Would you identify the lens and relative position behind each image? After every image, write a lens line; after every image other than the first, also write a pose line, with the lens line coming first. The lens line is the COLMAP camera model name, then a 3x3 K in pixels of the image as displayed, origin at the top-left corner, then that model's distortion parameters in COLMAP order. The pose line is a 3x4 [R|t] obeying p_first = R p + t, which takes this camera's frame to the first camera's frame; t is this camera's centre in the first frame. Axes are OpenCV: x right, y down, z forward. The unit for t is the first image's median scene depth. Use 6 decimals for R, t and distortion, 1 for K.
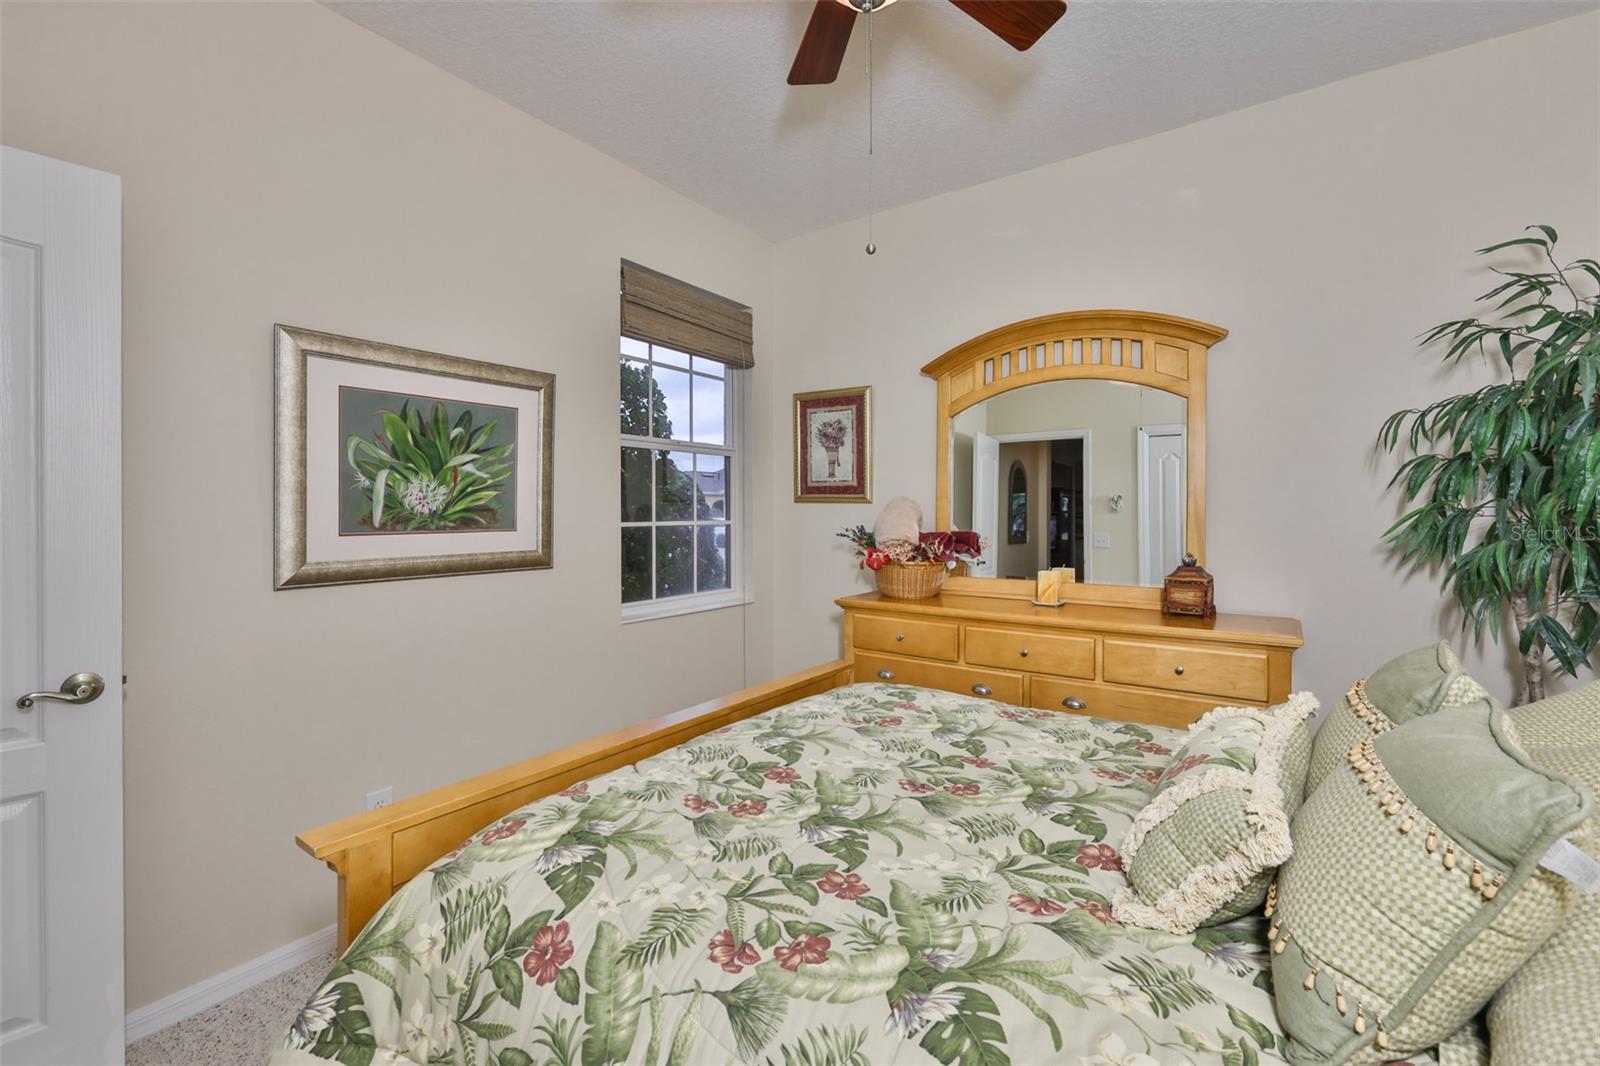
lens RADIAL K [[679.6, 0, 790.3], [0, 679.6, 519.0], [0, 0, 1]] dist [-0.001463, 0.000110]
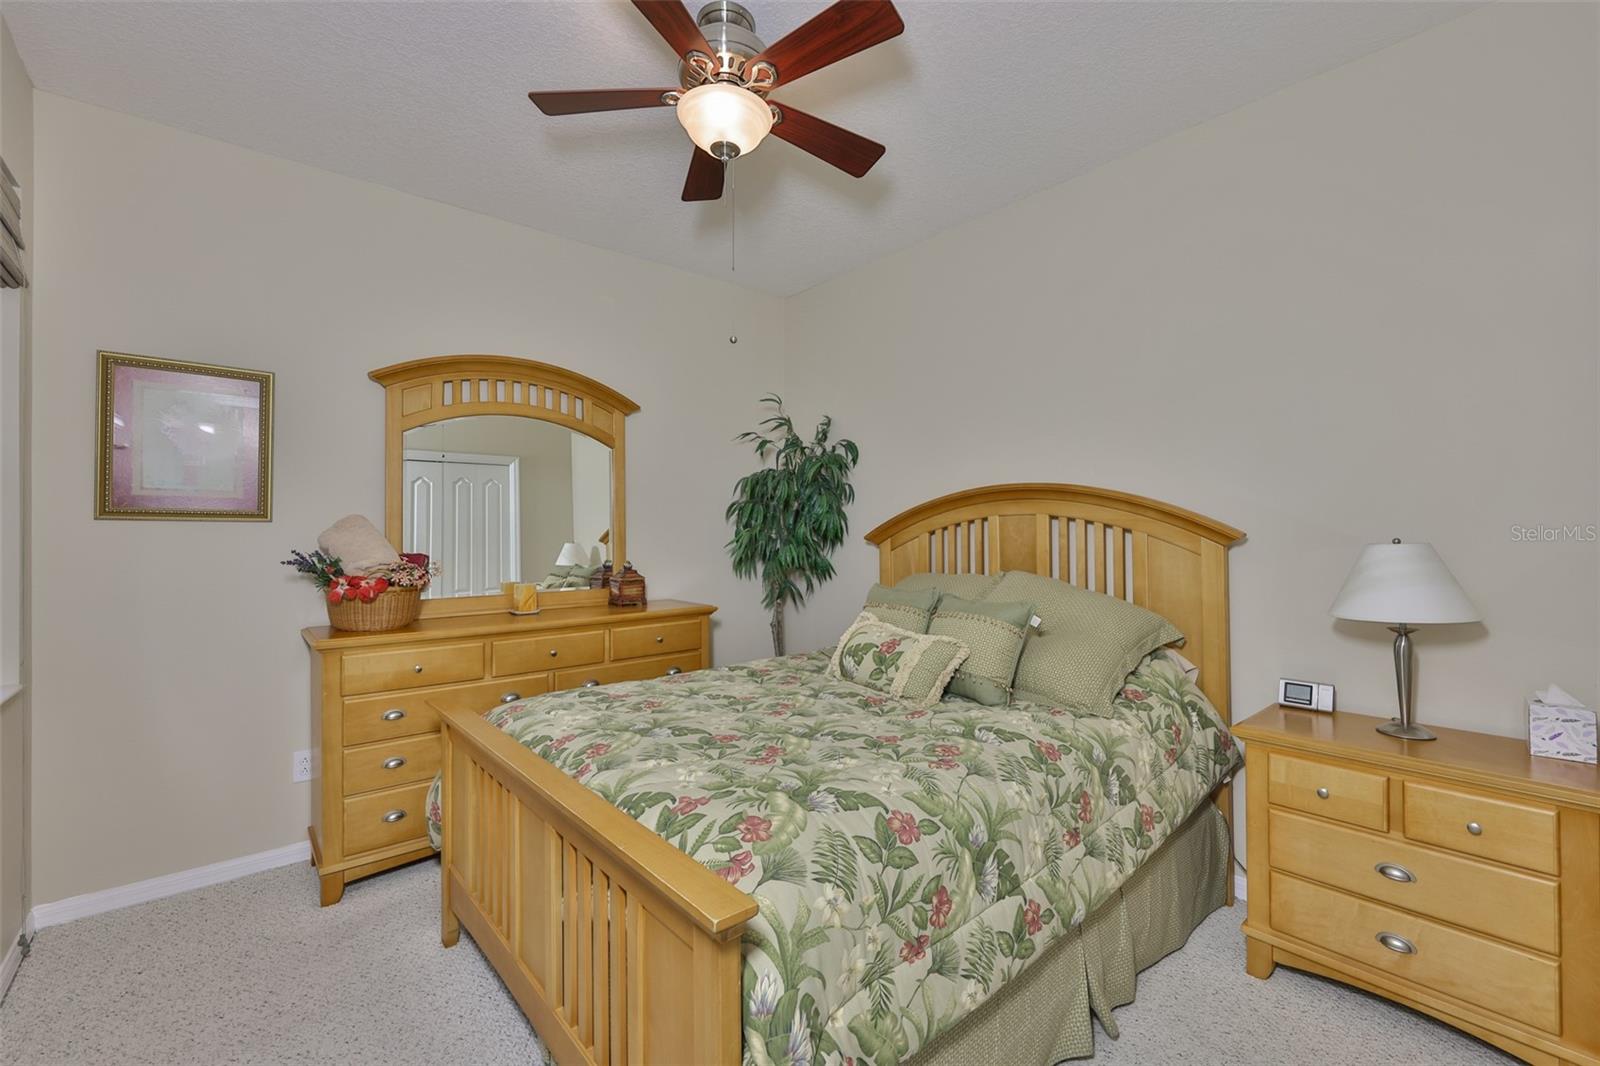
lens RADIAL K [[679.6, 0, 796.3], [0, 679.6, 530.6], [0, 0, 1]] dist [-0.001463, 0.000110]
pose [[0.241416, 0.002665, 0.970418, -1.441280], [0.010864, 0.999926, -0.005449, -0.002465], [-0.970361, 0.011859, 0.241369, 0.670822]]
